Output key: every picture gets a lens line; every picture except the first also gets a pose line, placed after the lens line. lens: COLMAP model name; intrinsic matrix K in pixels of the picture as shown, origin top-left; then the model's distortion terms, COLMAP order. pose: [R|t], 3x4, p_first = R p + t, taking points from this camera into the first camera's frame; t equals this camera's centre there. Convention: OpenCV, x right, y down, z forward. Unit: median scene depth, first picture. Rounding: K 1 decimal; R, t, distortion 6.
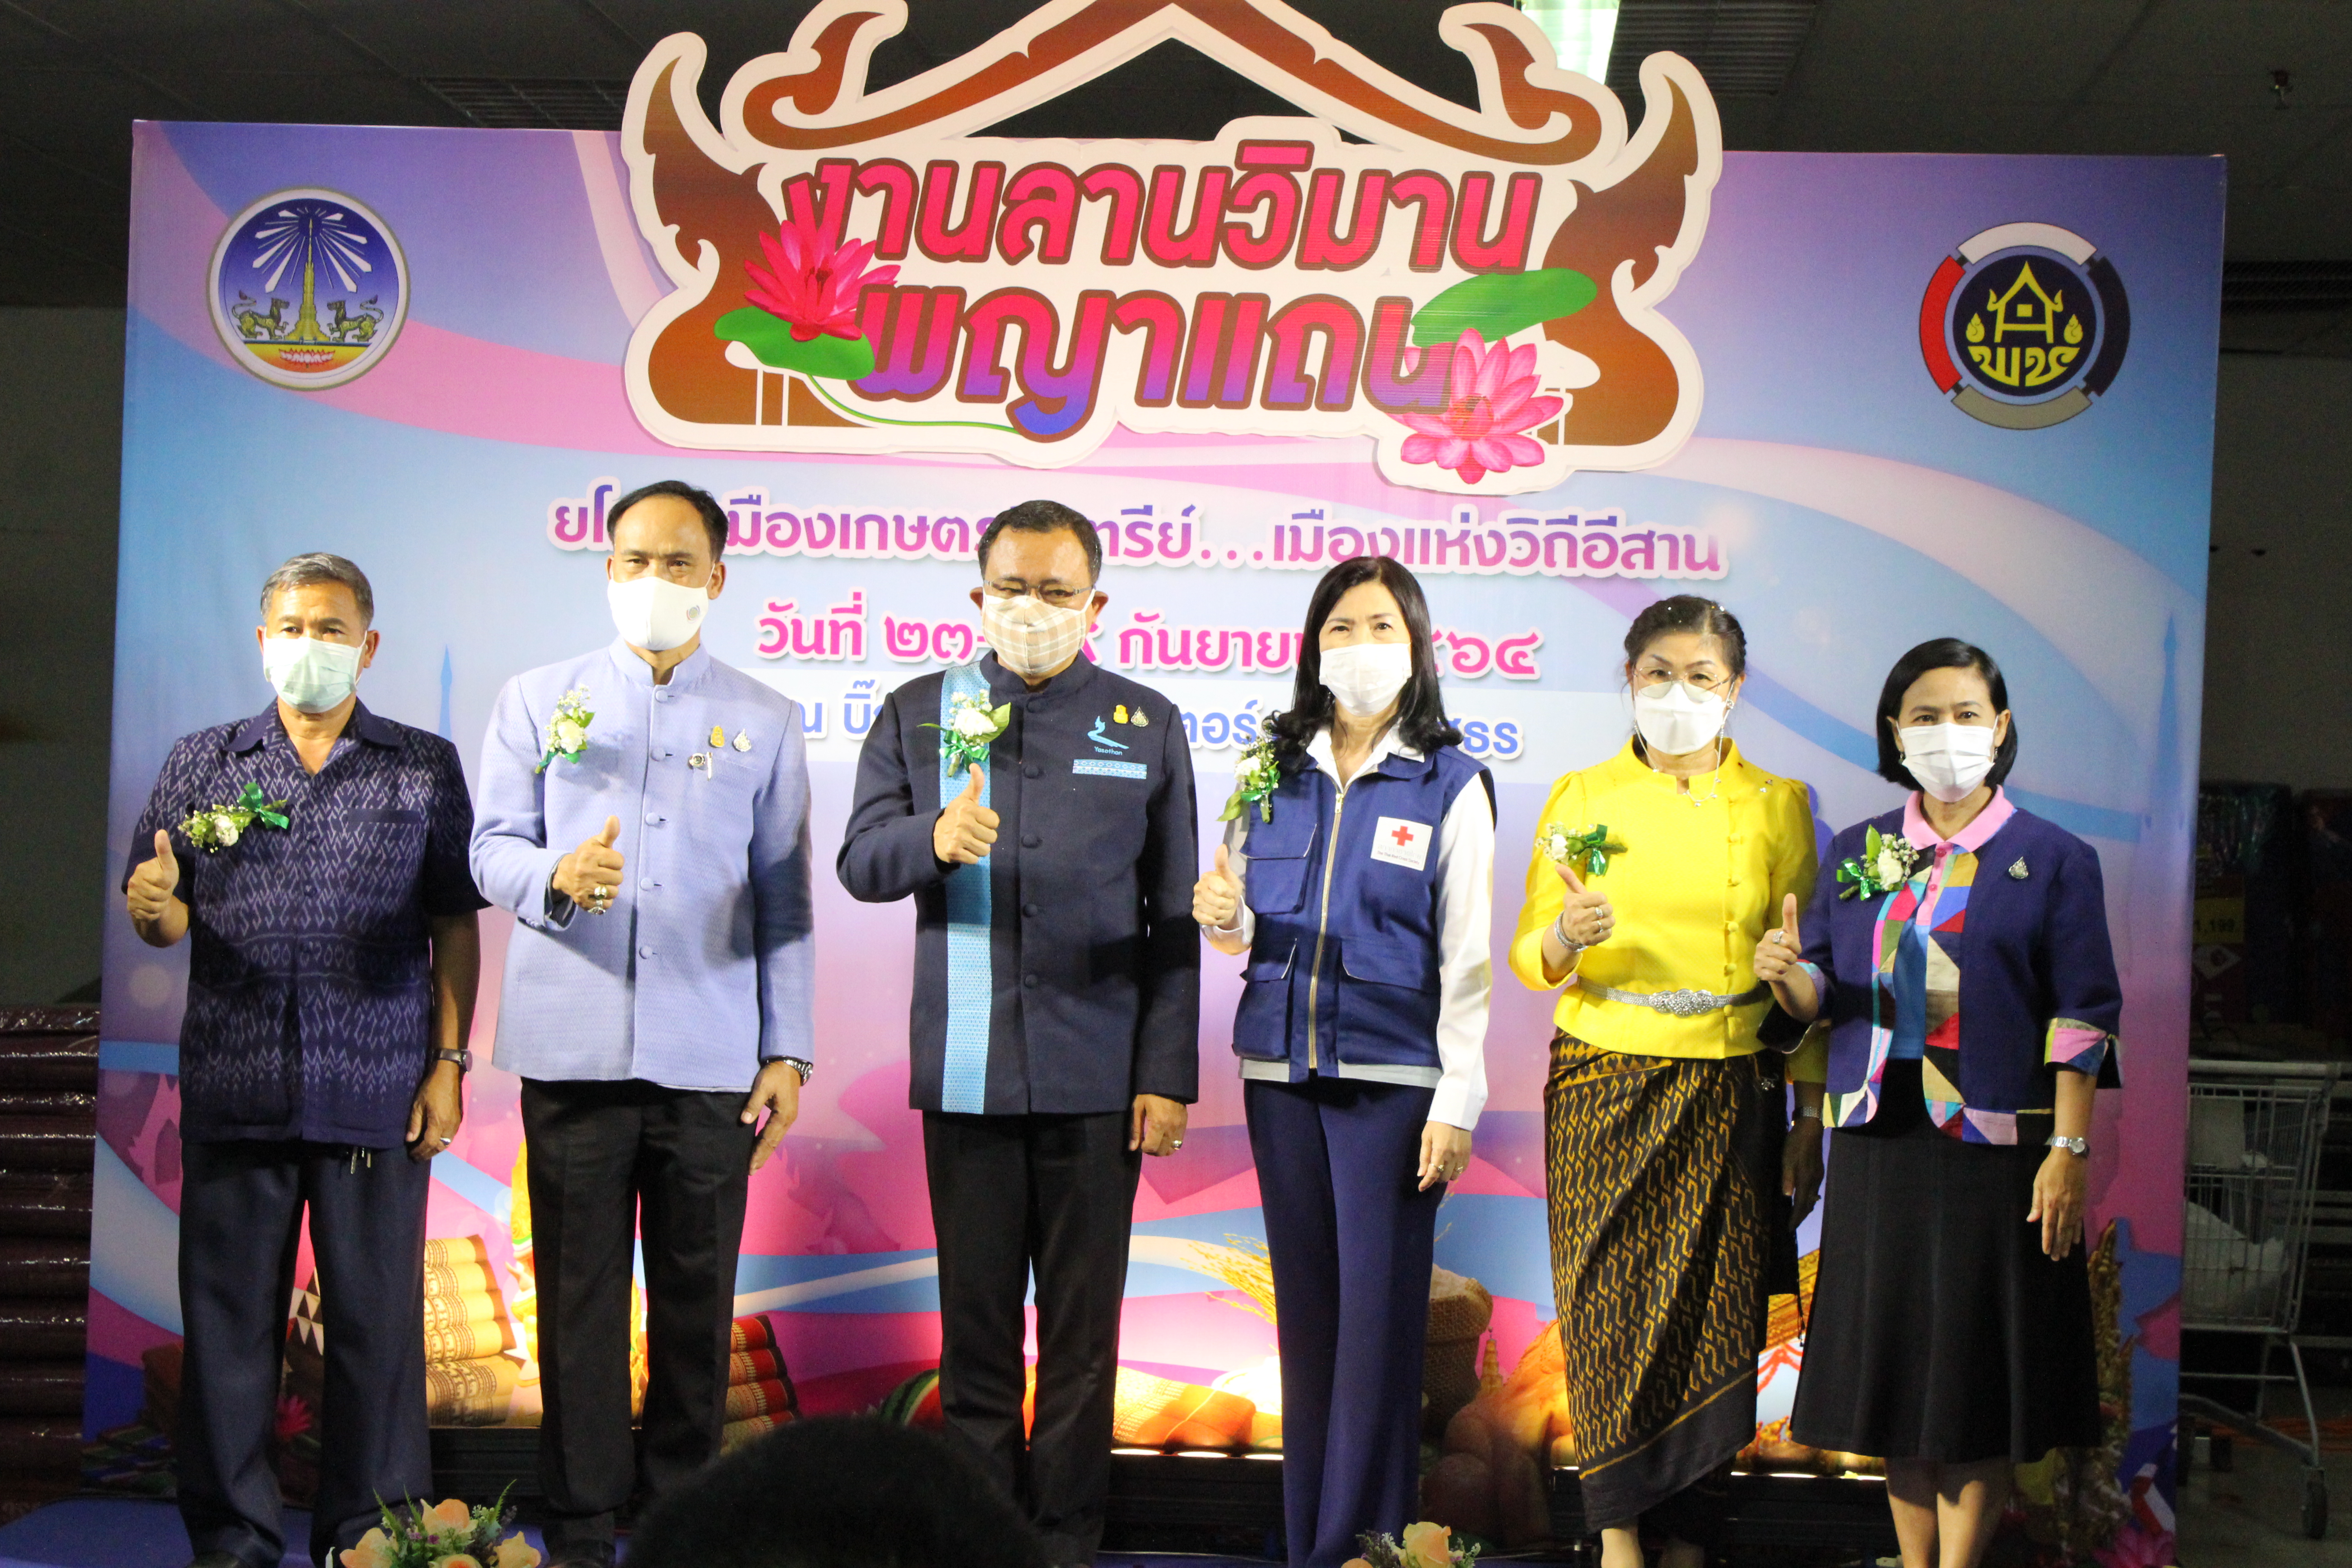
lens RADIAL K [[4591.0, 0, 1181.4], [0, 4591.0, 779.7], [0, 0, 1]] dist [0.026882, 0.000000]
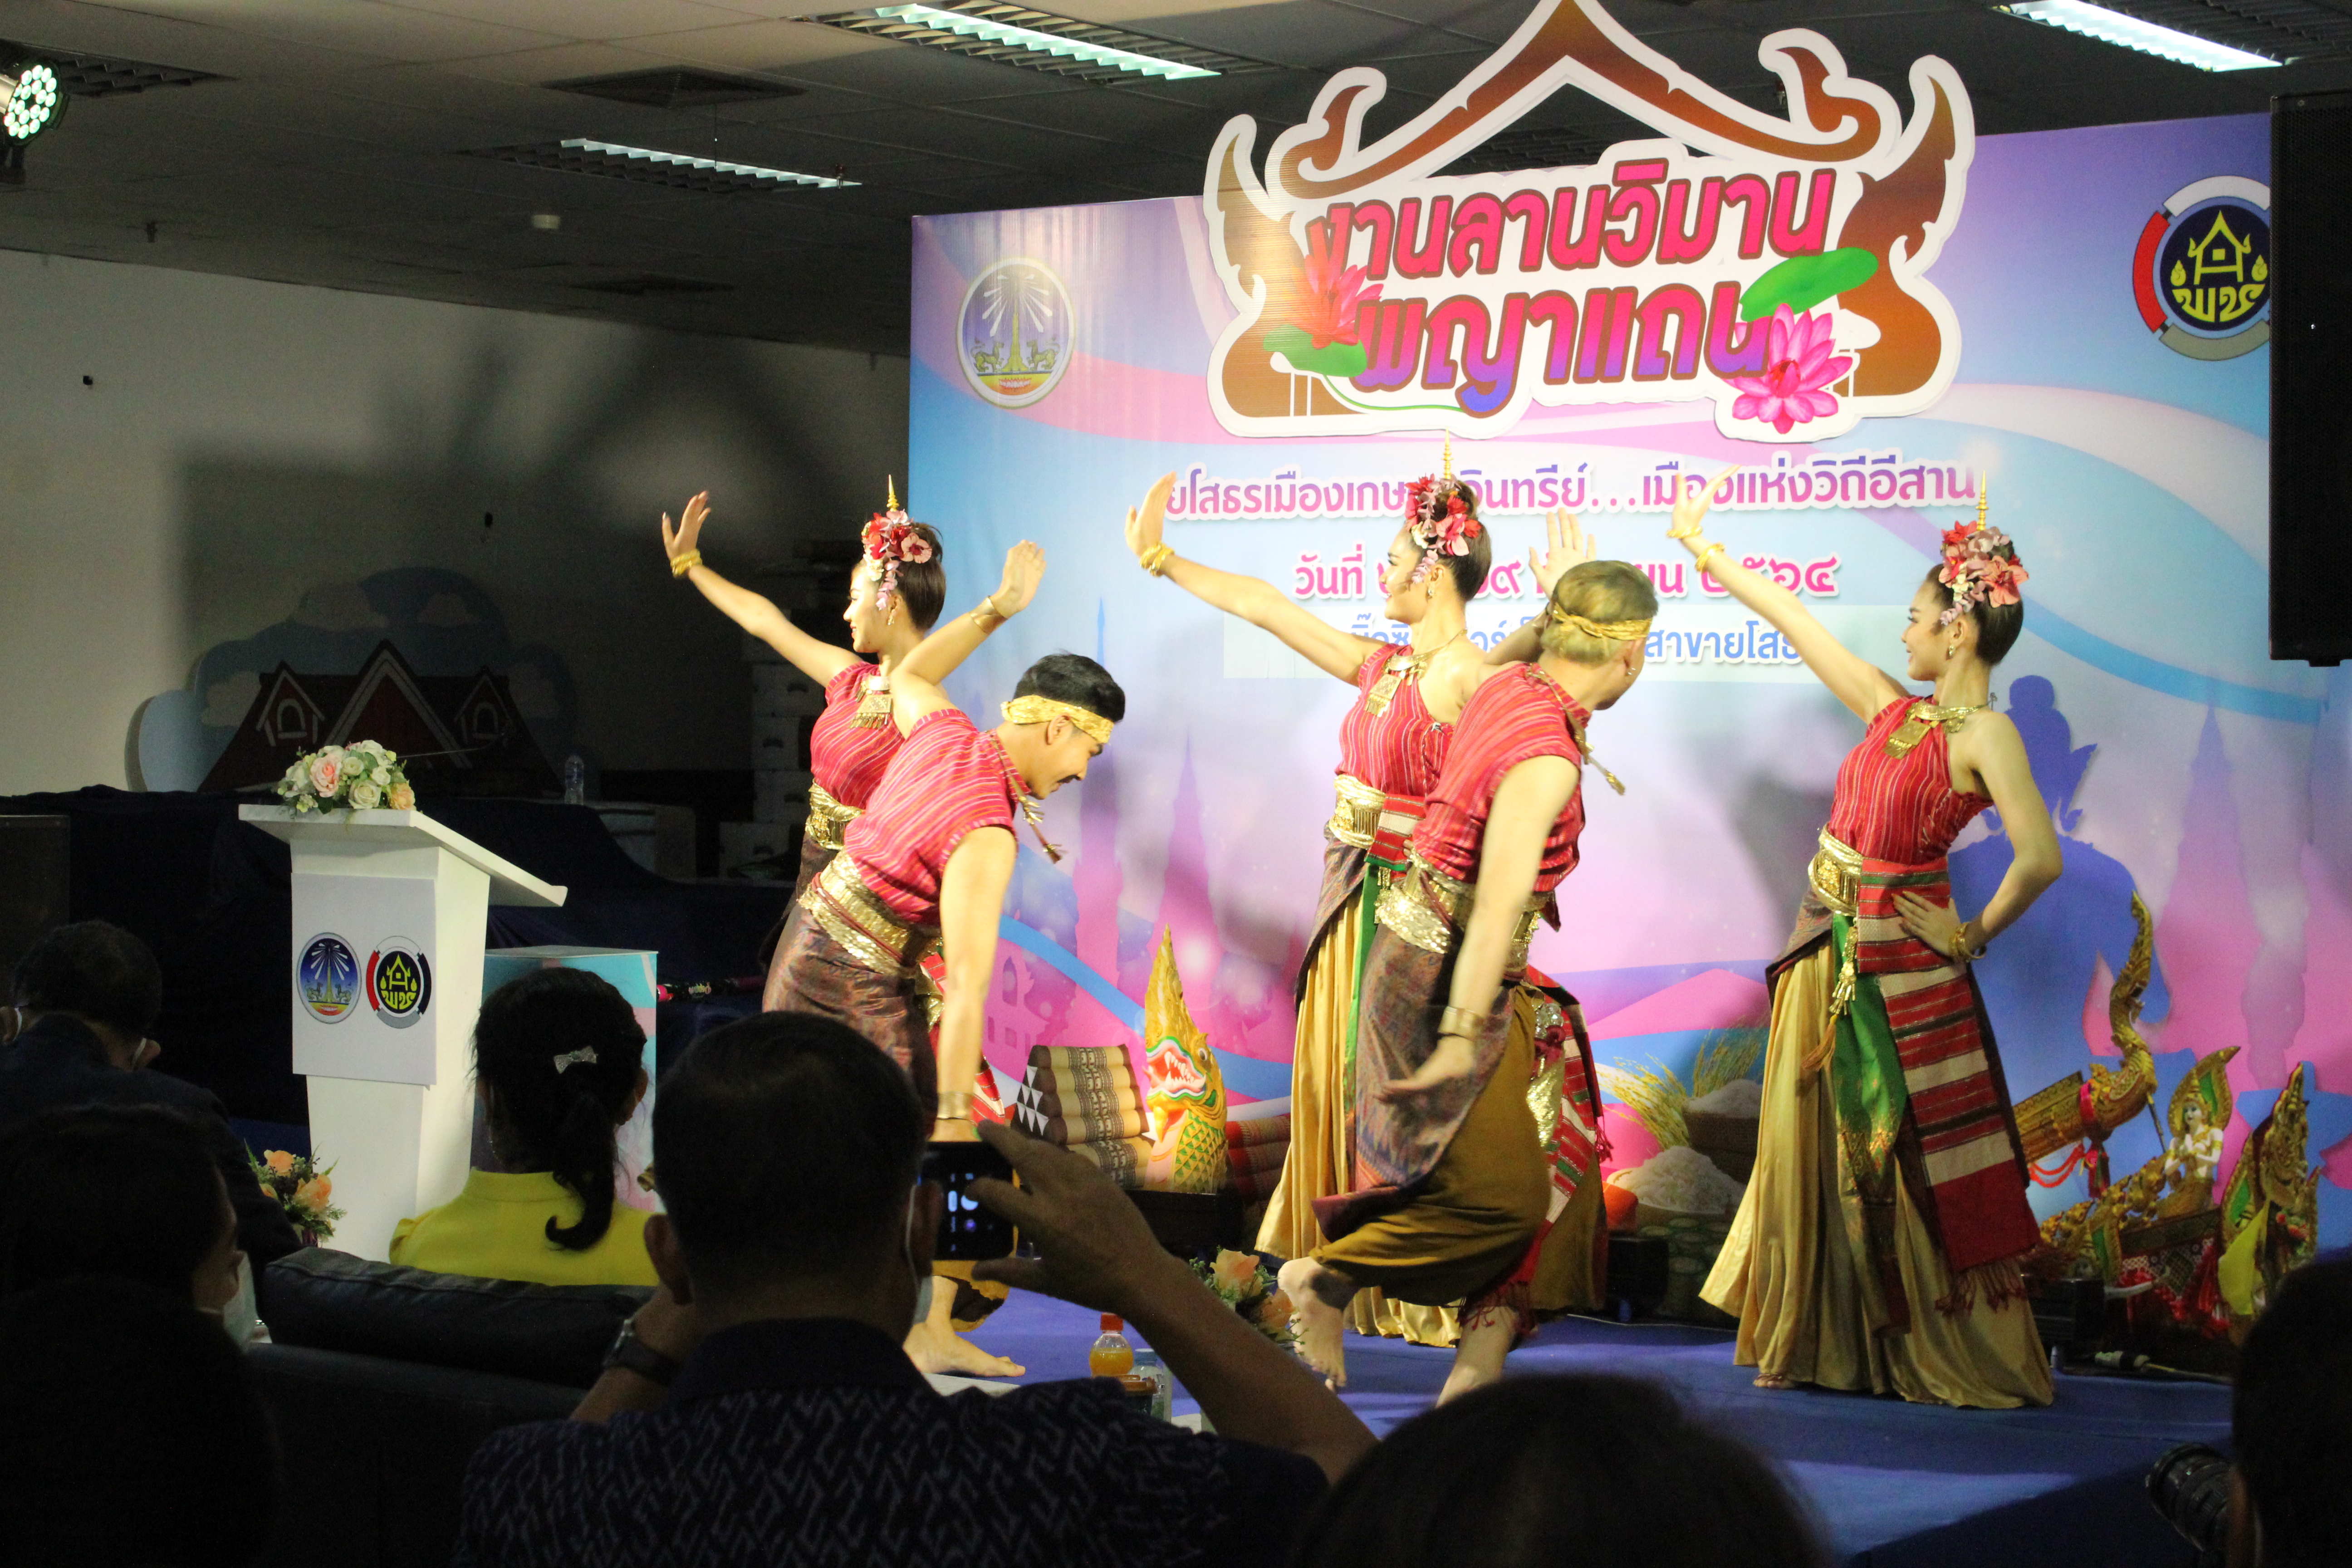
lens RADIAL K [[4294.2, 0, 1176.0], [0, 4294.2, 784.7], [0, 0, 1]] dist [0.019726, 0.000000]
pose [[0.842554, -0.008003, -0.538552, 0.527708], [0.012279, 0.999915, 0.004352, 0.019845], [0.538472, -0.010280, 0.842581, -0.026576]]
